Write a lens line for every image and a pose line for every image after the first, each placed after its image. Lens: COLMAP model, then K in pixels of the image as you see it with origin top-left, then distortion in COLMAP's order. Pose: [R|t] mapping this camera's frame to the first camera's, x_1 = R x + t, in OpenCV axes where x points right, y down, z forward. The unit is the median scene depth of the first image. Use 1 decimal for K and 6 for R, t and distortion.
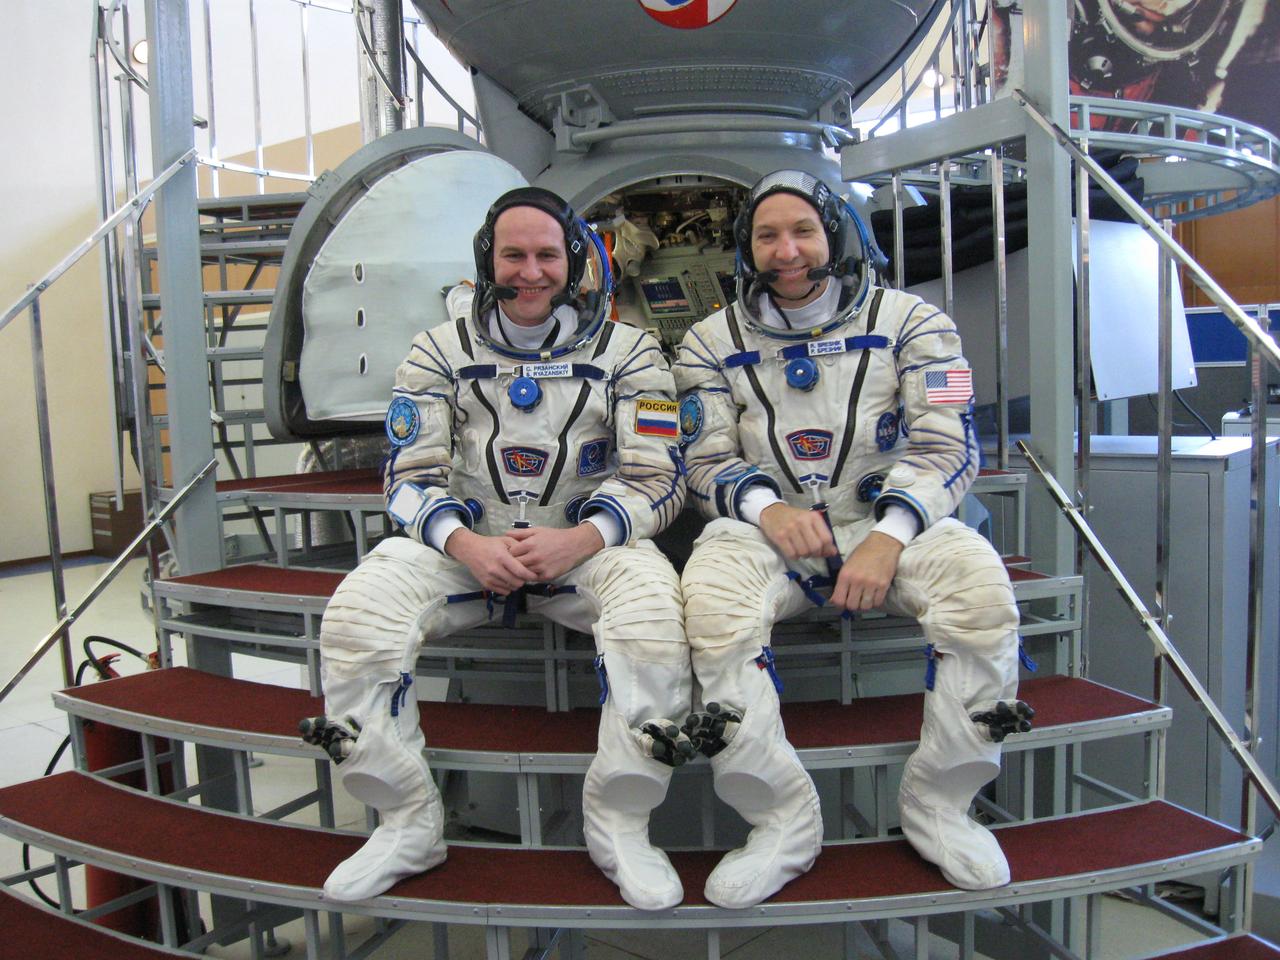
lens RADIAL K [[1305.0, 0, 640.0], [0, 1305.0, 480.0], [0, 0, 1]] dist [-0.119965, 0.037767]
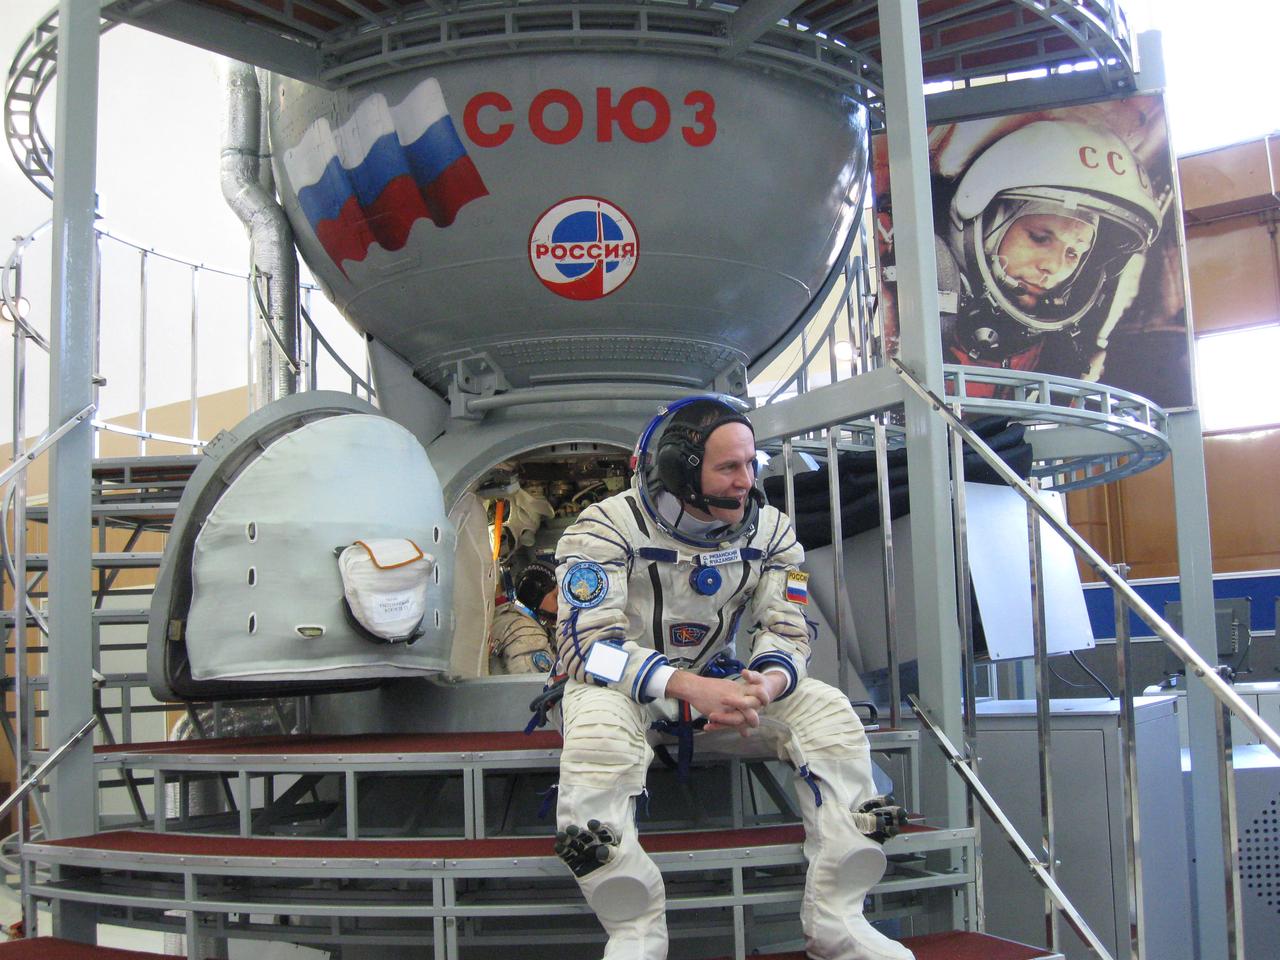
lens RADIAL K [[1691.6, 0, 640.0], [0, 1691.6, 480.0], [0, 0, 1]] dist [-0.144802, -0.015686]
pose [[0.998206, 0.009656, 0.059083, 0.004169], [0.003880, 0.974398, -0.224798, 0.089589], [-0.059741, 0.224624, 0.972612, -0.273921]]
